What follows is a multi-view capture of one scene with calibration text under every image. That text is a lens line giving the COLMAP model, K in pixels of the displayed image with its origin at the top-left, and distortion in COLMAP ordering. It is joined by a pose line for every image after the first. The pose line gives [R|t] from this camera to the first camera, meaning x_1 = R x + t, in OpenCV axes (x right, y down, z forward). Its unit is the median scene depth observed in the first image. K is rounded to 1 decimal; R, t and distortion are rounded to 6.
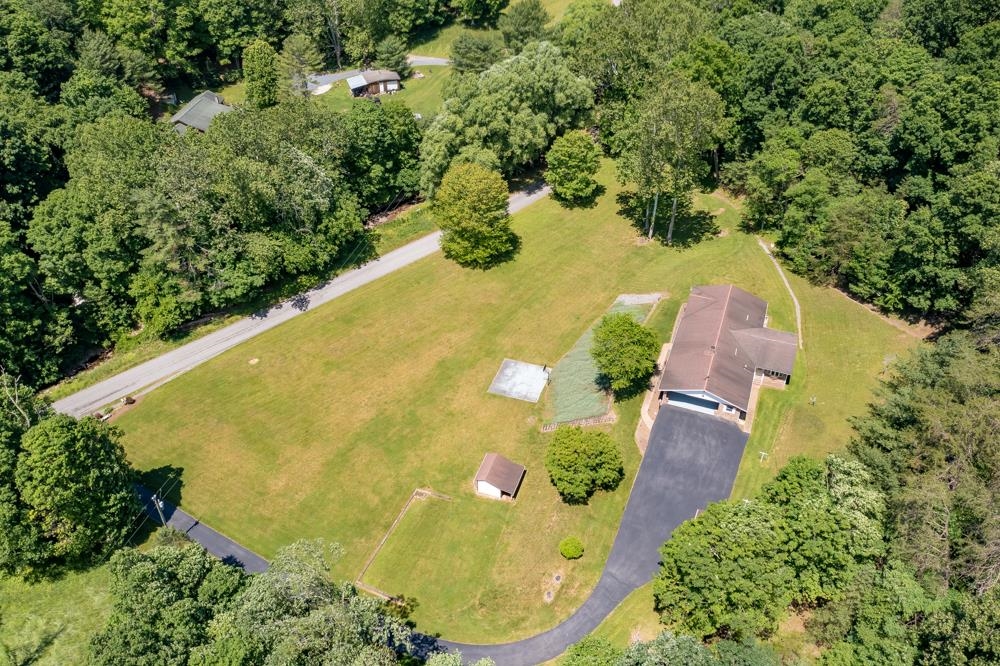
lens RADIAL K [[791.4, 0, 497.6], [0, 791.4, 318.8], [0, 0, 1]] dist [-0.008146, -0.007618]
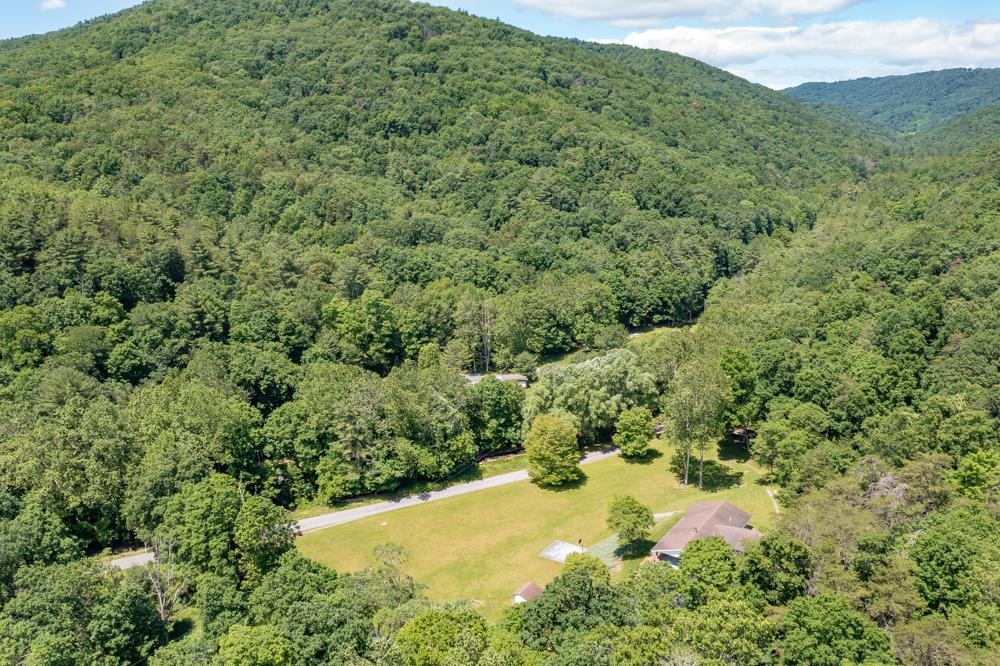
lens RADIAL K [[791.4, 0, 497.6], [0, 791.4, 318.8], [0, 0, 1]] dist [-0.008146, -0.007618]
pose [[0.973990, 0.048038, -0.221440, 0.166601], [-0.142009, 0.890942, -0.431343, 0.268209], [0.176569, 0.451570, 0.874590, -0.335790]]
